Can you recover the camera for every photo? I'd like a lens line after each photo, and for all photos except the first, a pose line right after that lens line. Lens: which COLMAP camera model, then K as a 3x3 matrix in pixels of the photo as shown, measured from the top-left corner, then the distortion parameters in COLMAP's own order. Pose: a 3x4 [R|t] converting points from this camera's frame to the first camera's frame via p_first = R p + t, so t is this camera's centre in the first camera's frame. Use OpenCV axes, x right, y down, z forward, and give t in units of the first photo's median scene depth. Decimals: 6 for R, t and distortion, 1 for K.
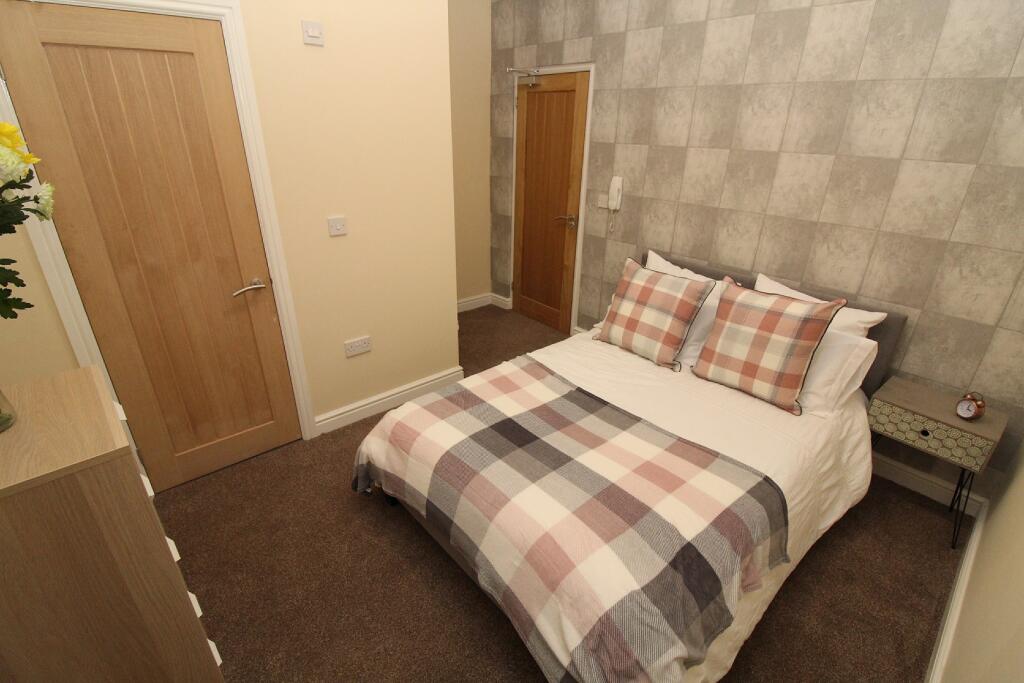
lens RADIAL K [[458.7, 0, 497.5], [0, 458.7, 326.6], [0, 0, 1]] dist [0.012824, -0.013750]
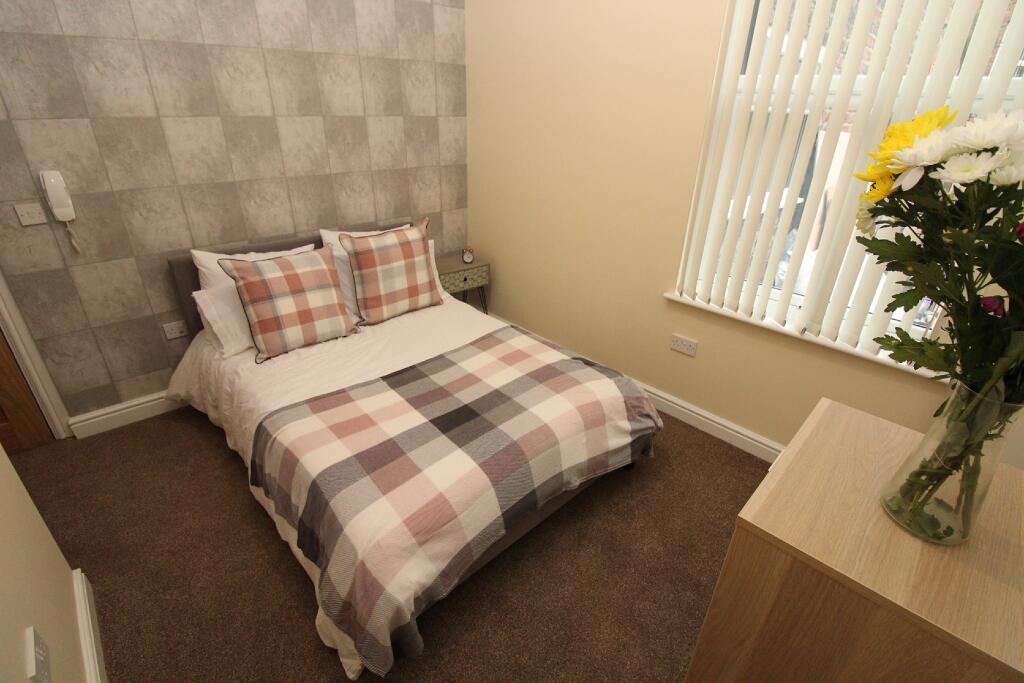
lens RADIAL K [[474.7, 0, 518.5], [0, 474.7, 340.2], [0, 0, 1]] dist [0.005748, -0.015277]
pose [[-0.017245, -0.466767, 0.884212, -0.673360], [0.381058, 0.814532, 0.437415, -0.256563], [-0.924390, 0.344479, 0.163819, 0.553980]]
